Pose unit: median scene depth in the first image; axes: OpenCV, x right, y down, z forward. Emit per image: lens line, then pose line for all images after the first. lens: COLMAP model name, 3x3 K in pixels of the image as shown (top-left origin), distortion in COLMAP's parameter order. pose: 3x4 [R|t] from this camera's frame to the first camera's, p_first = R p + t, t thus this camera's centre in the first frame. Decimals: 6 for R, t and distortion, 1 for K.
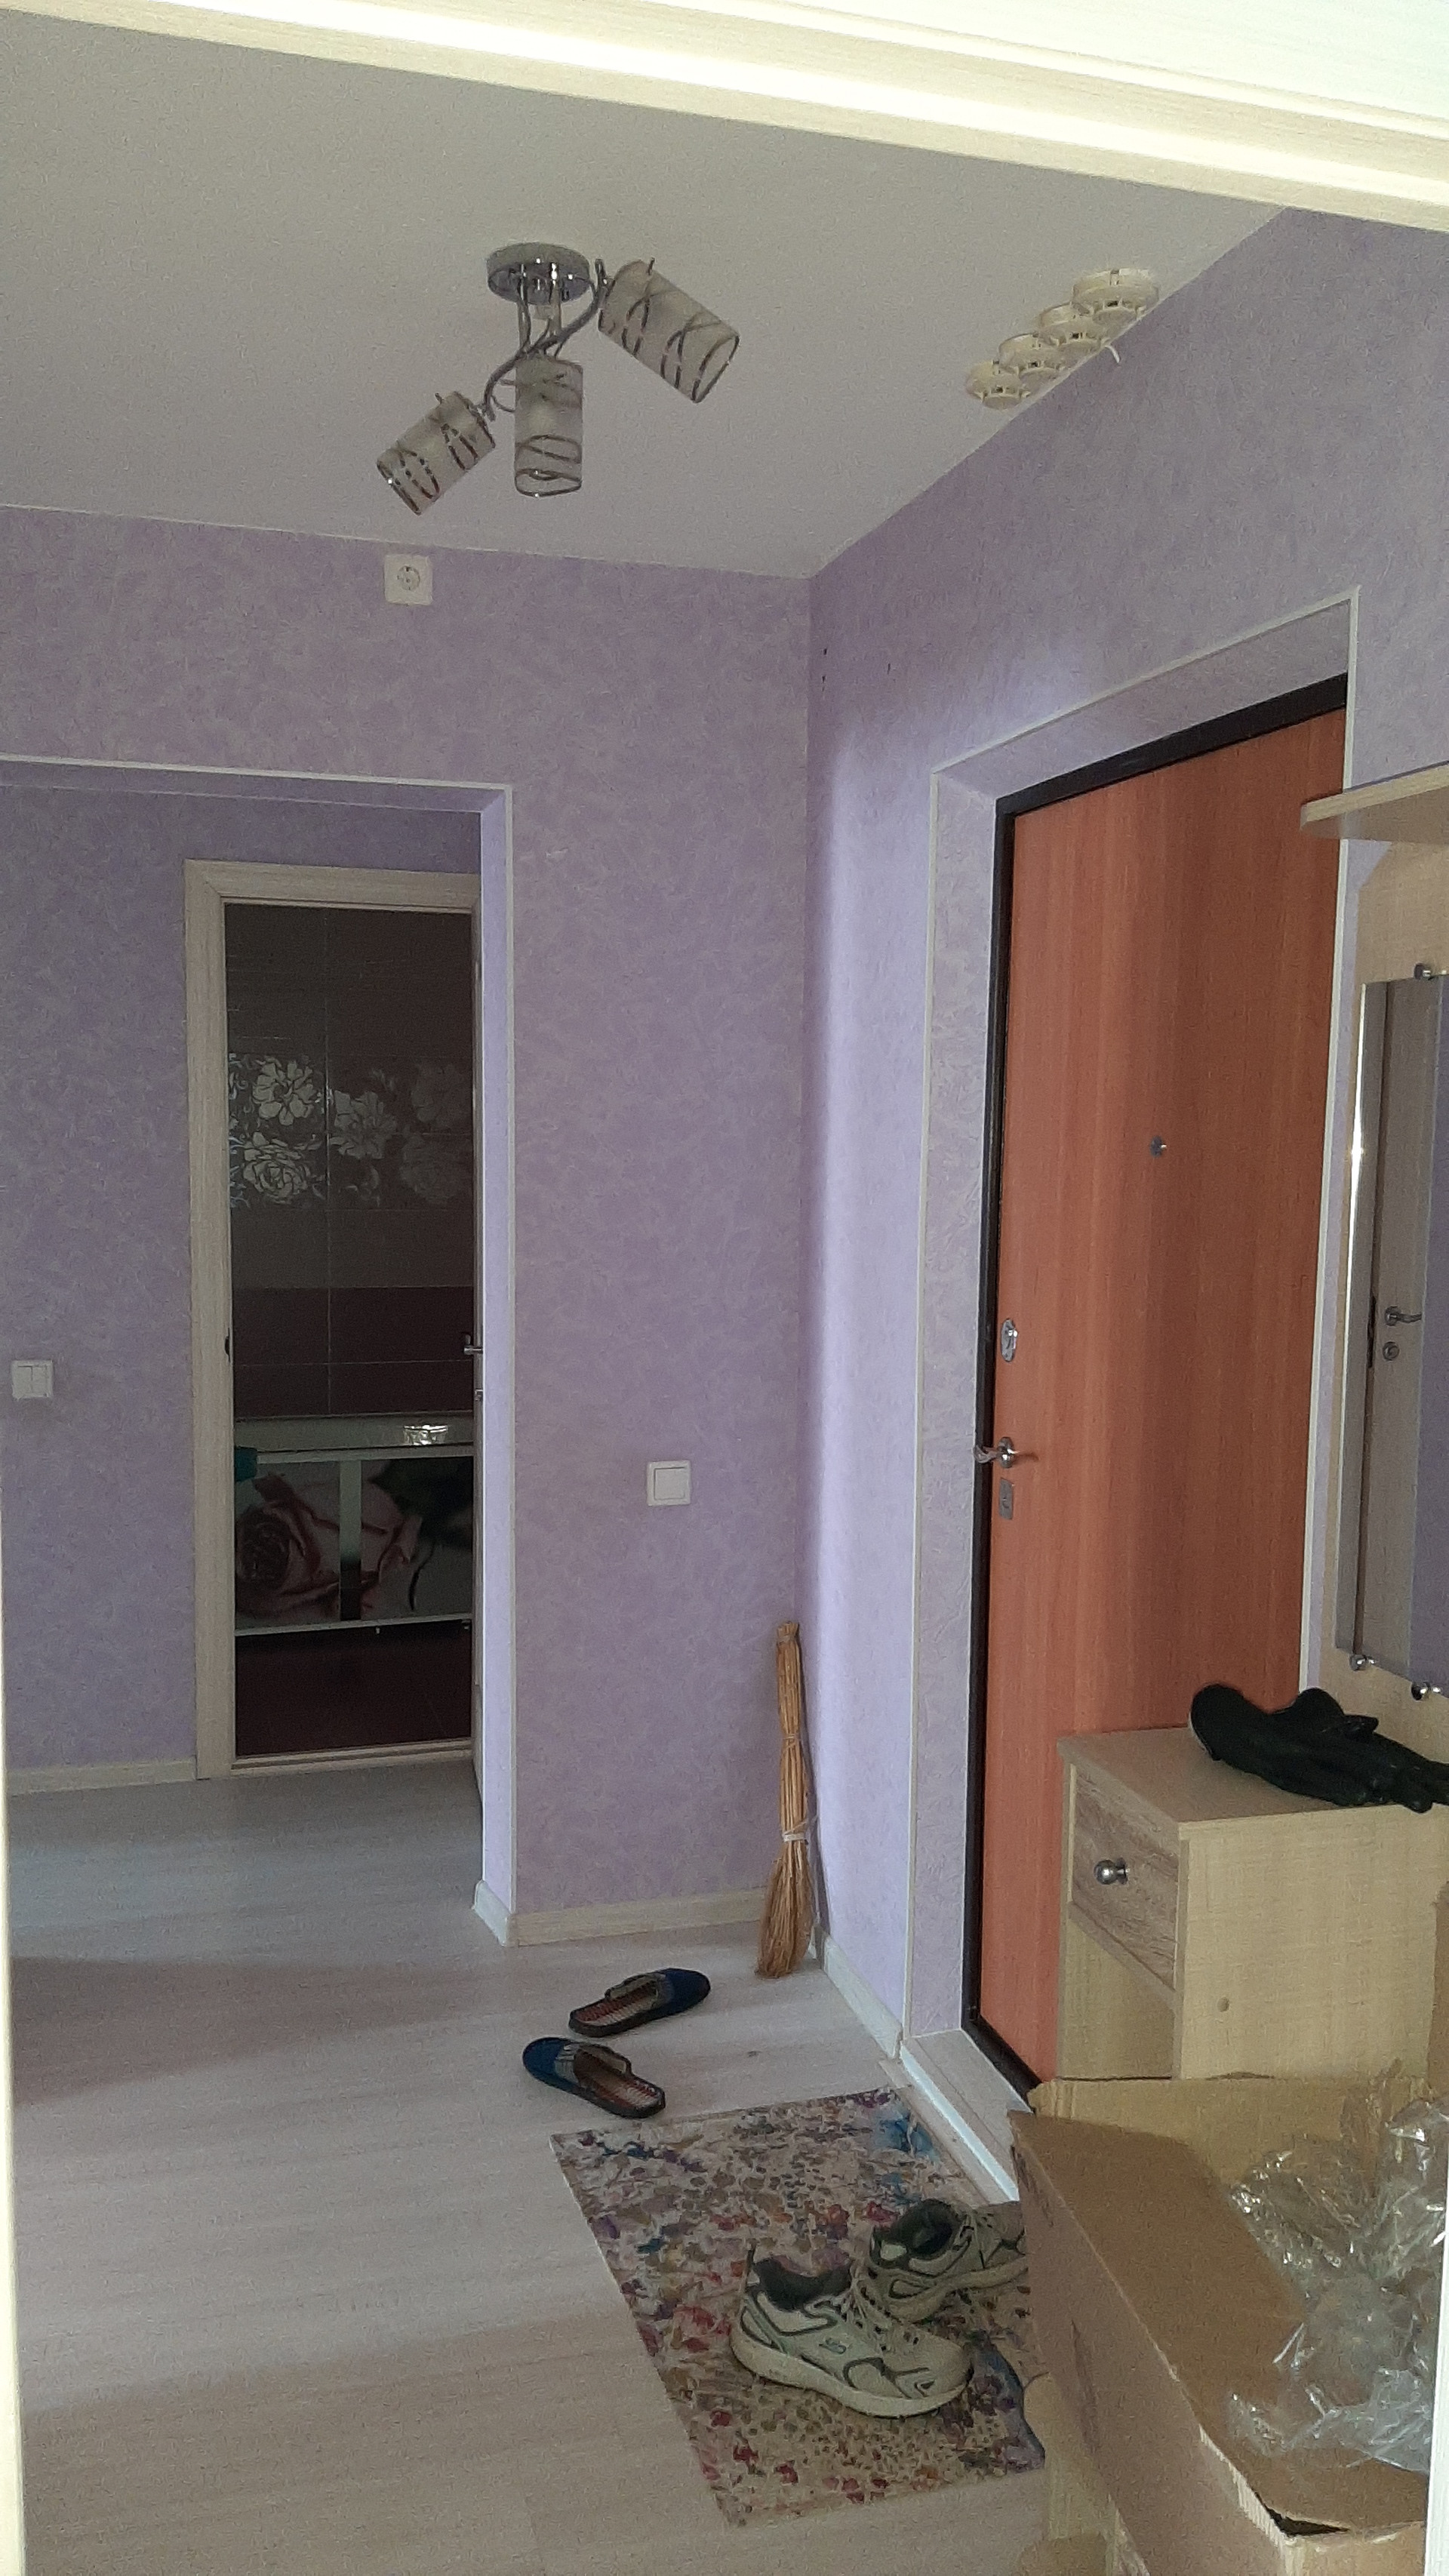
lens RADIAL K [[2031.6, 0, 728.6], [0, 2031.6, 1300.0], [0, 0, 1]] dist [0.029108, -0.102009]
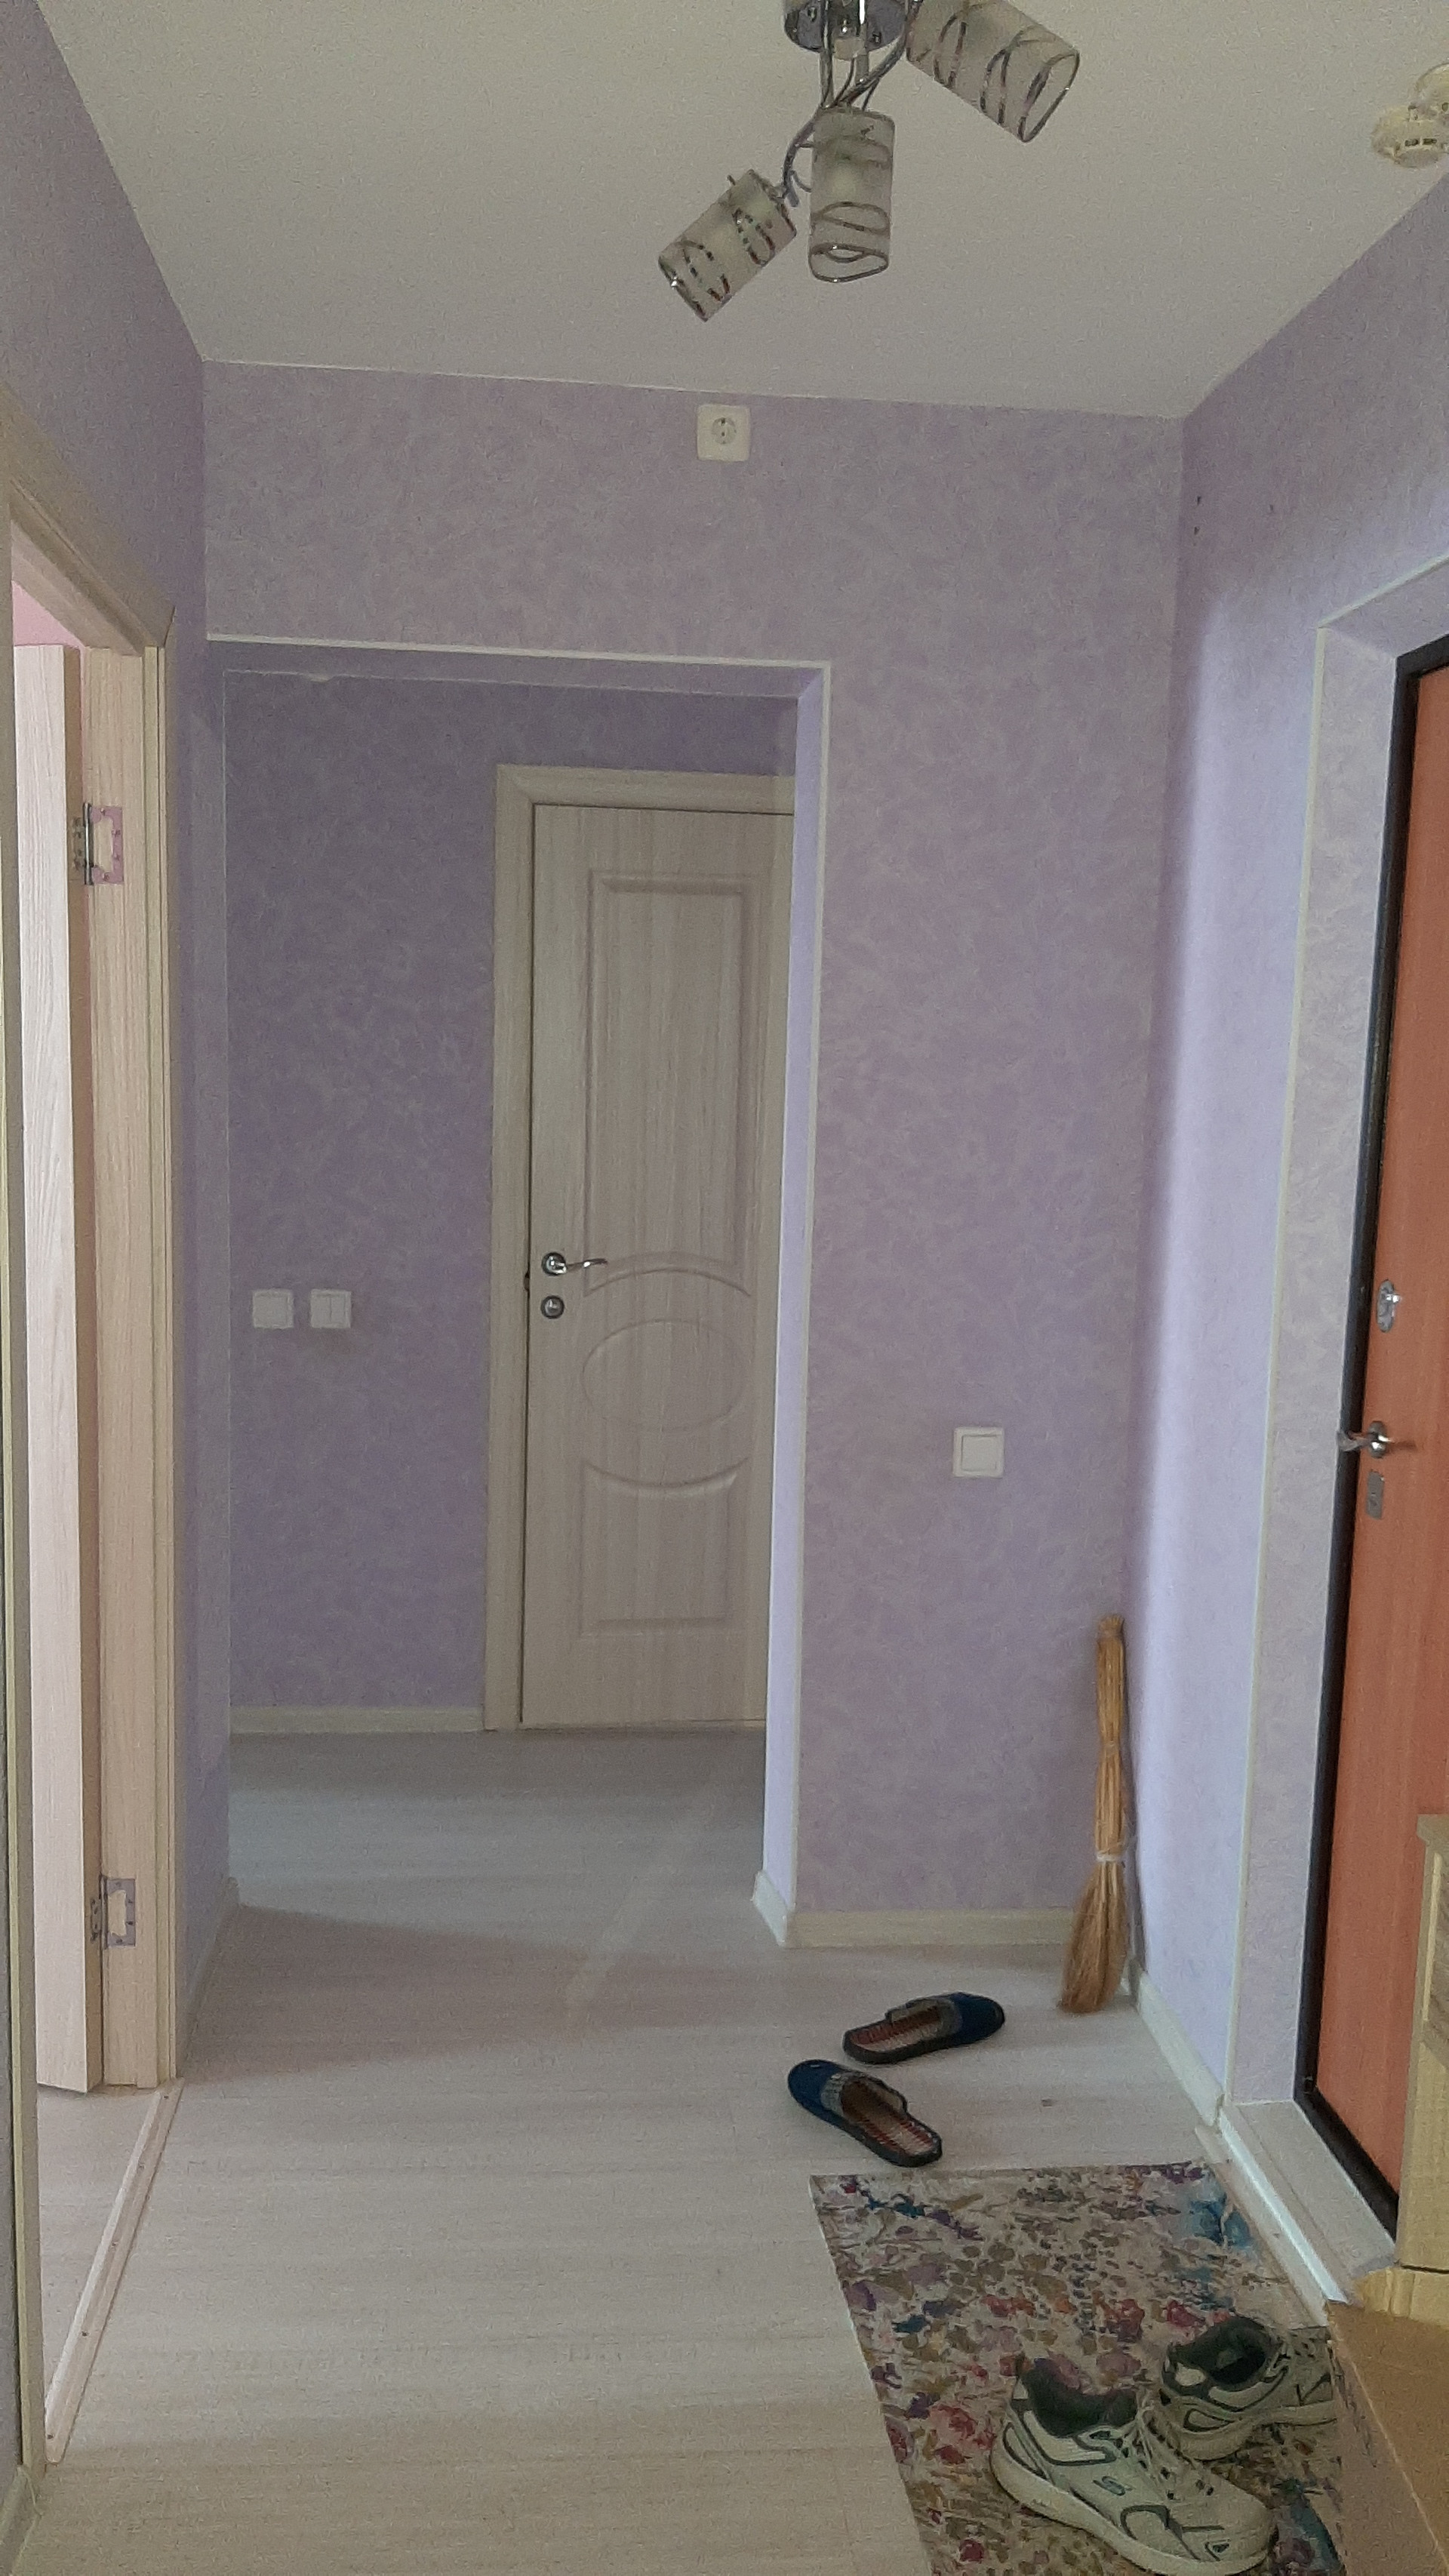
lens RADIAL K [[2031.6, 0, 697.3], [0, 2031.6, 1309.1], [0, 0, 1]] dist [0.029108, -0.102009]
pose [[0.980381, 0.037894, -0.193434, 0.020913], [-0.031788, 0.998896, 0.034576, 0.001032], [0.194531, -0.027748, 0.980504, 0.116681]]
